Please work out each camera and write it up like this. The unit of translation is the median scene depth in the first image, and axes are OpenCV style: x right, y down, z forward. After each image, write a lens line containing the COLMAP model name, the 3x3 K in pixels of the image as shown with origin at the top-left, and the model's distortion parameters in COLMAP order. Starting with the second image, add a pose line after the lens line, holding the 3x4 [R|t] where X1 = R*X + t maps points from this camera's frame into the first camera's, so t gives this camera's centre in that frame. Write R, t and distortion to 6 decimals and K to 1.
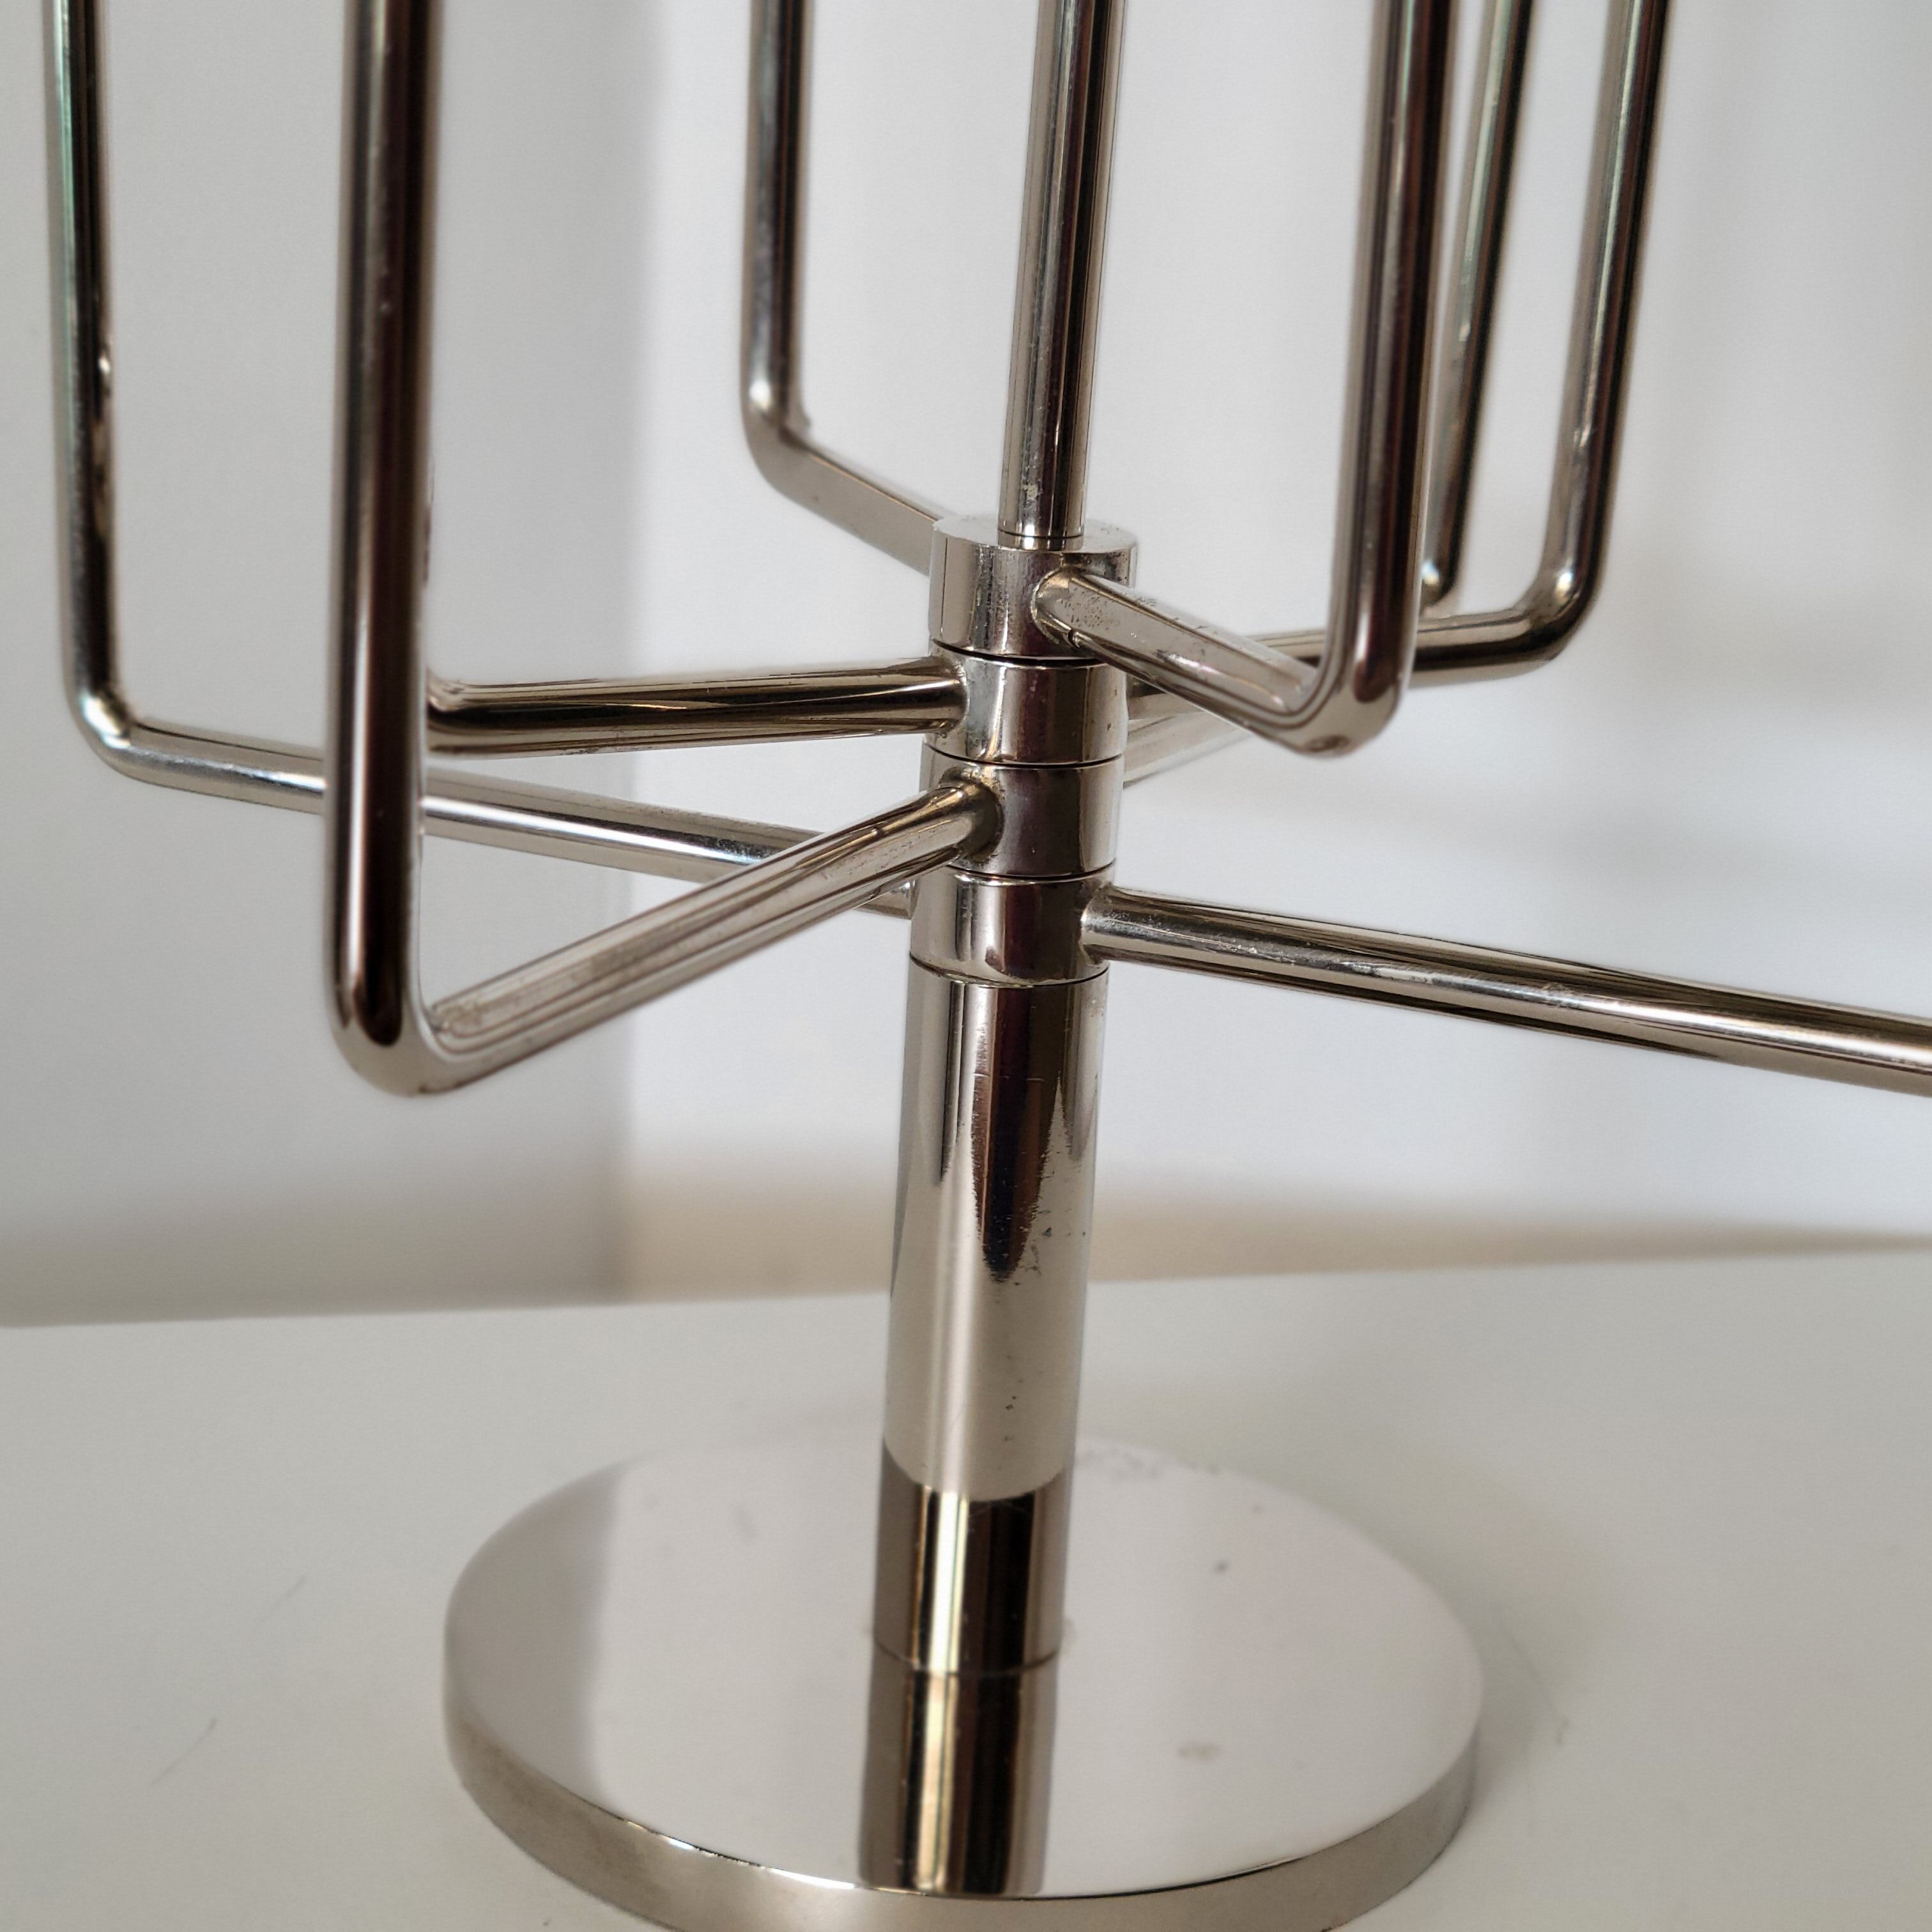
lens RADIAL K [[2593.5, 0, 980.4], [0, 2593.5, 948.9], [0, 0, 1]] dist [0.188565, 0.000000]
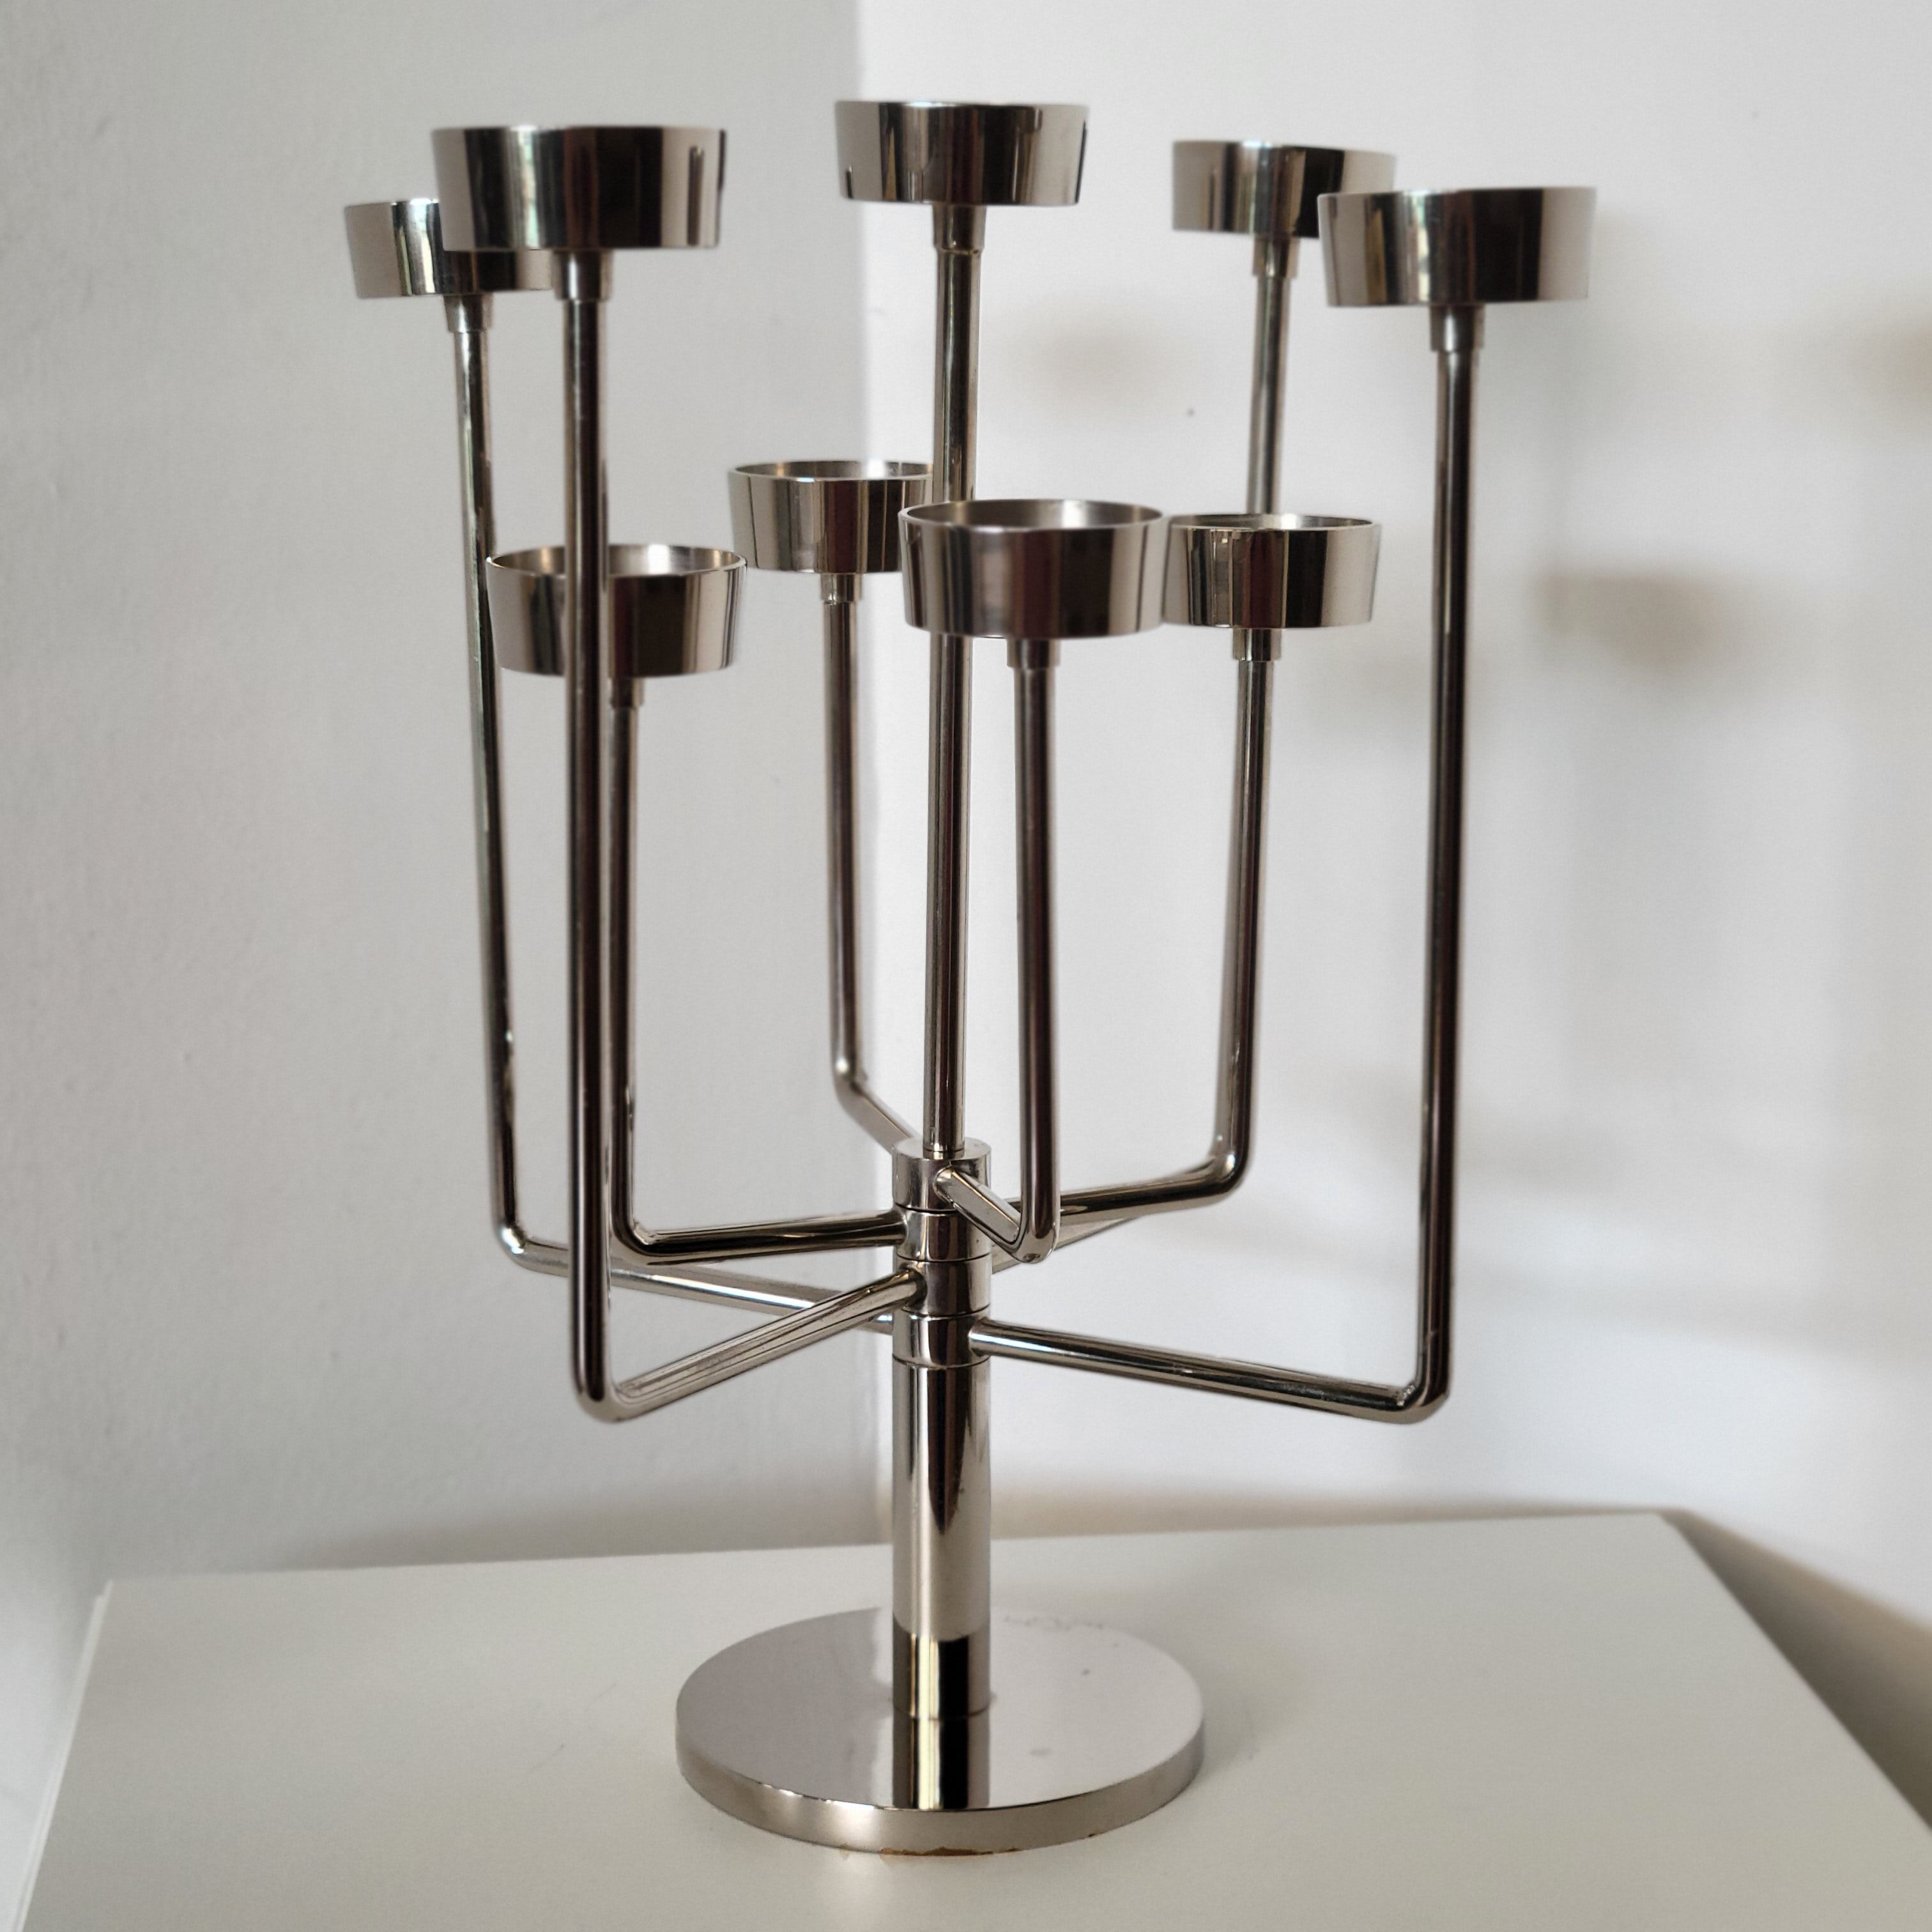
lens RADIAL K [[2593.5, 0, 949.3], [0, 2593.5, 965.1], [0, 0, 1]] dist [0.188565, 0.000000]
pose [[0.989692, -0.037595, -0.138192, 0.317216], [0.015020, 0.986856, -0.160903, 0.030586], [0.142425, 0.157169, 0.977248, -1.058056]]
